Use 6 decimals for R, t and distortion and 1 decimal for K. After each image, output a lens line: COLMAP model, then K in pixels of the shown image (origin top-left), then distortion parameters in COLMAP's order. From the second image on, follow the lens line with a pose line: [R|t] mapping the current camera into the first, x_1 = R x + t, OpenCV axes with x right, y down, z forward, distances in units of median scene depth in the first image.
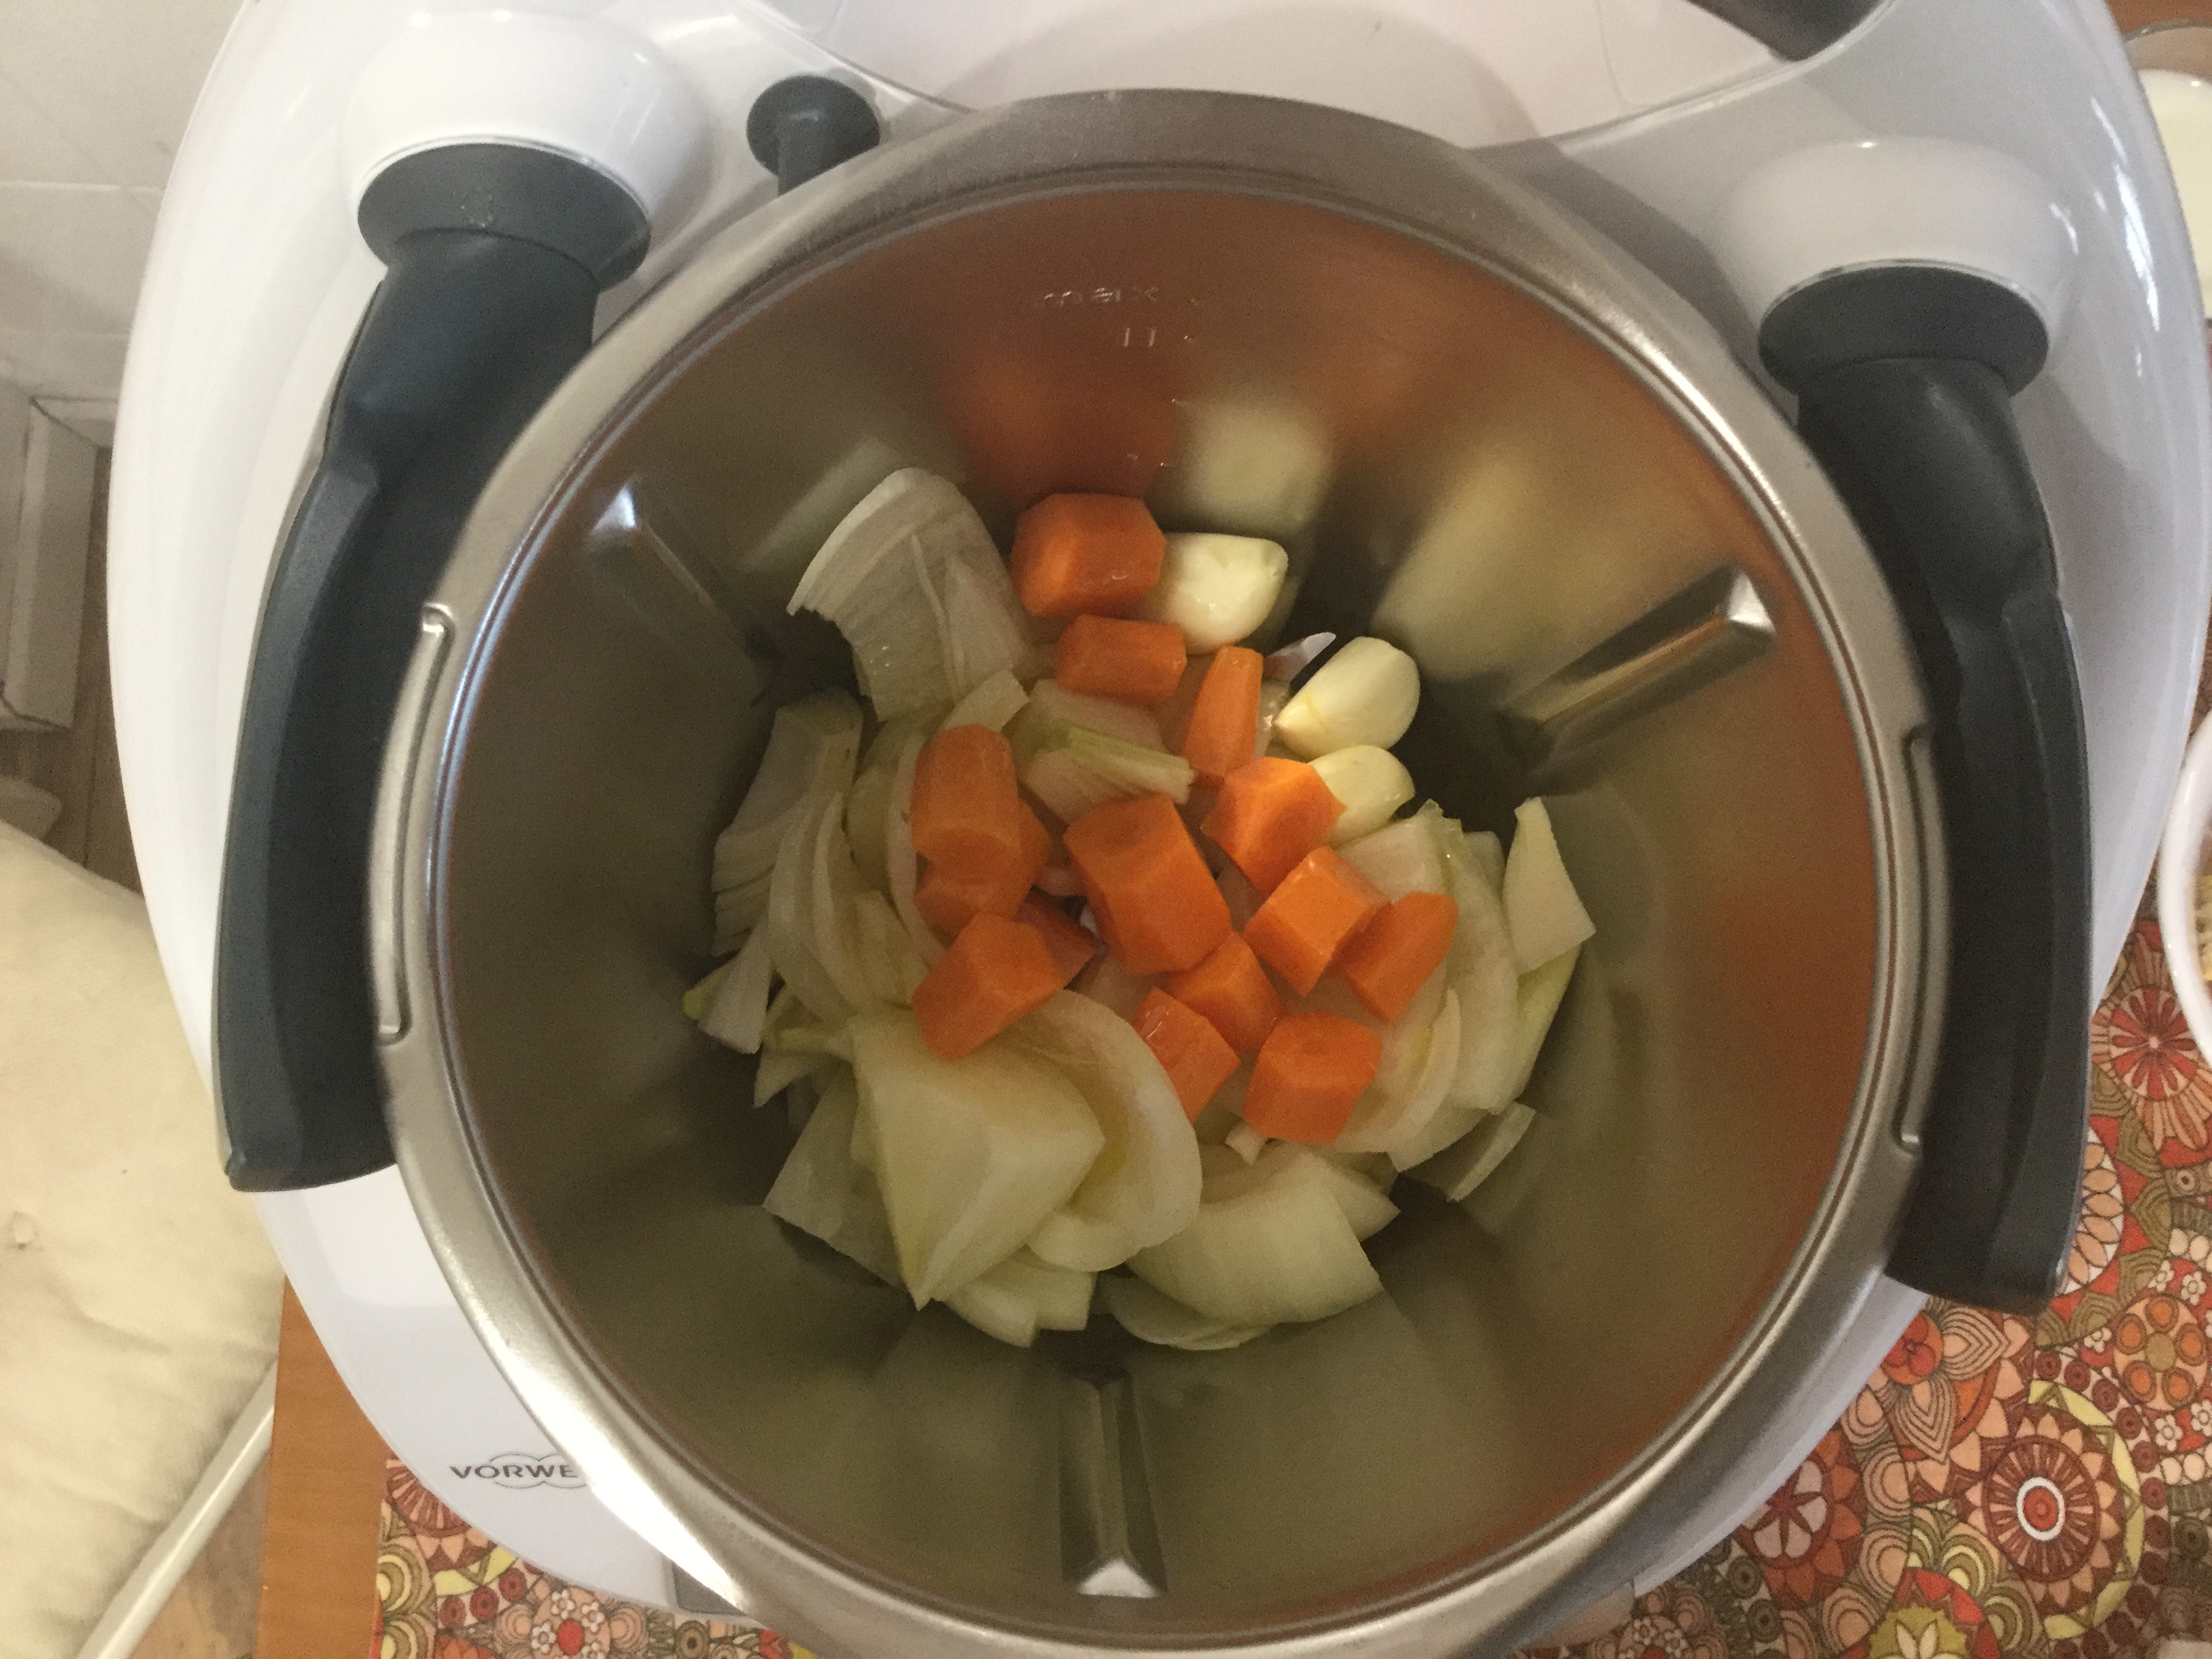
lens RADIAL K [[2018.5, 0, 1089.3], [0, 2018.5, 832.7], [0, 0, 1]] dist [0.099937, -0.079919]
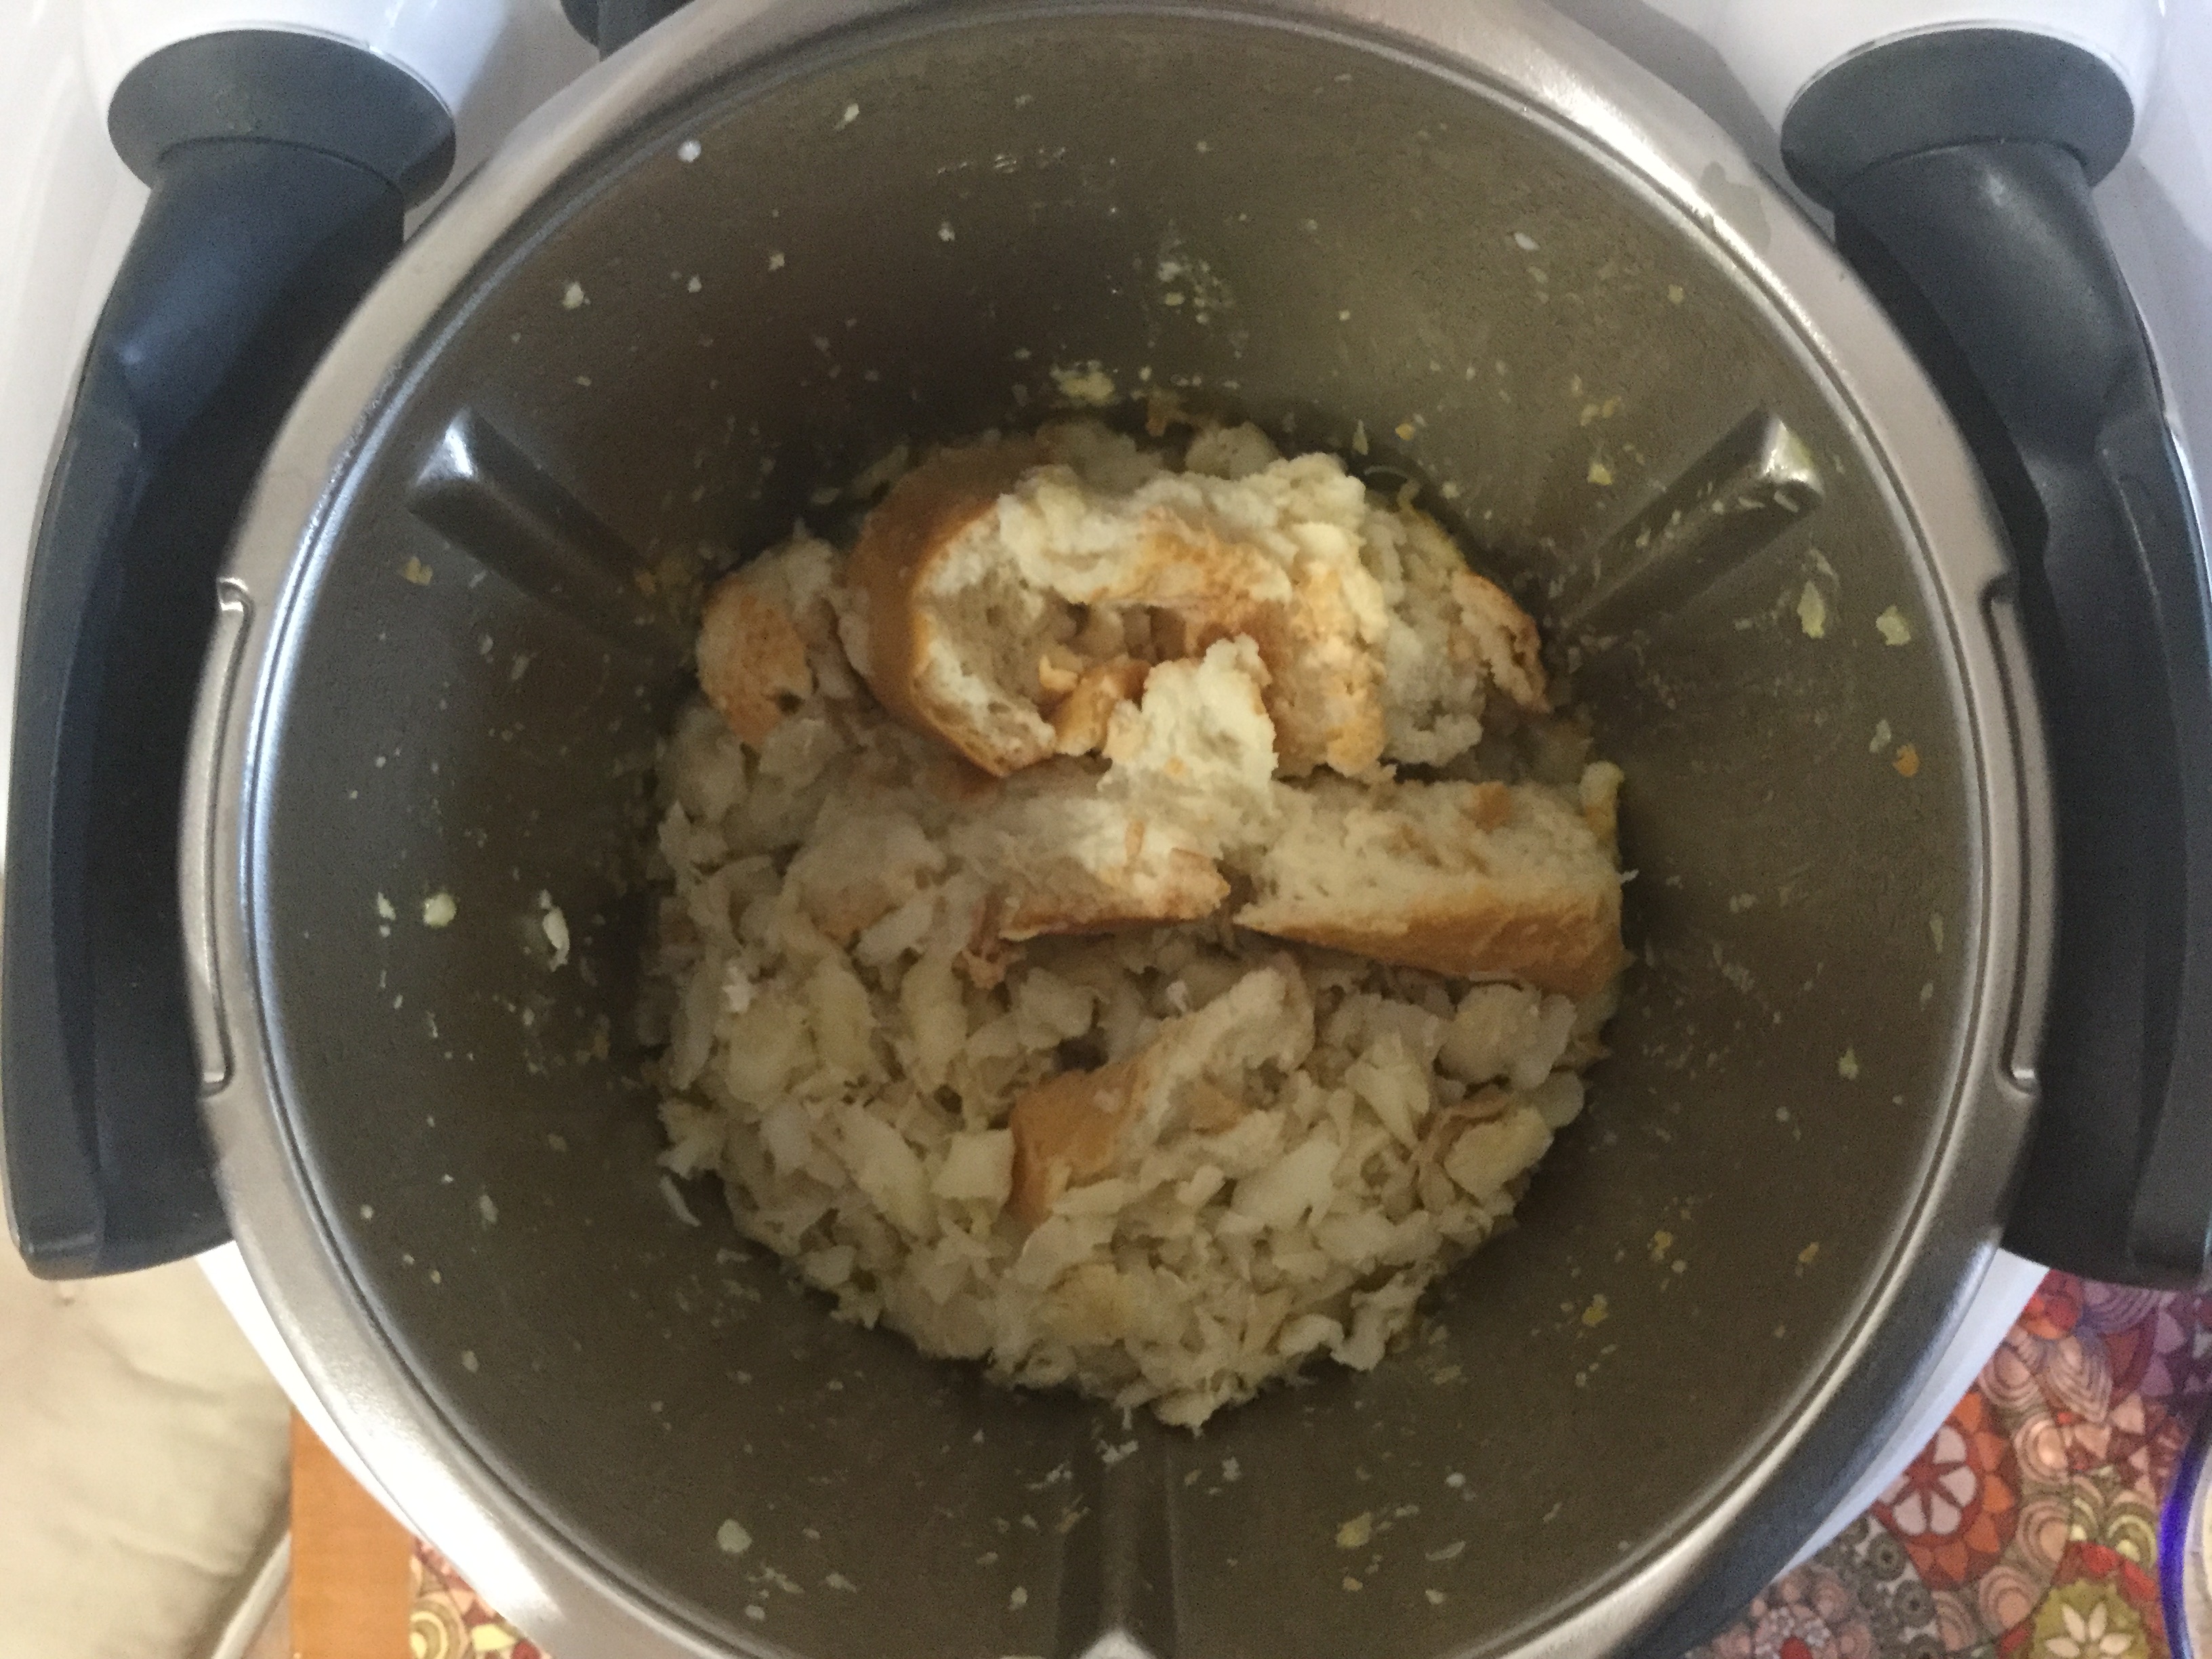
lens RADIAL K [[2018.5, 0, 1094.2], [0, 2018.5, 833.2], [0, 0, 1]] dist [0.099937, -0.079919]
pose [[0.995787, -0.075091, -0.052627, 0.049548], [0.075971, 0.996998, 0.014933, 0.005945], [0.051348, -0.018868, 0.998503, 0.097207]]
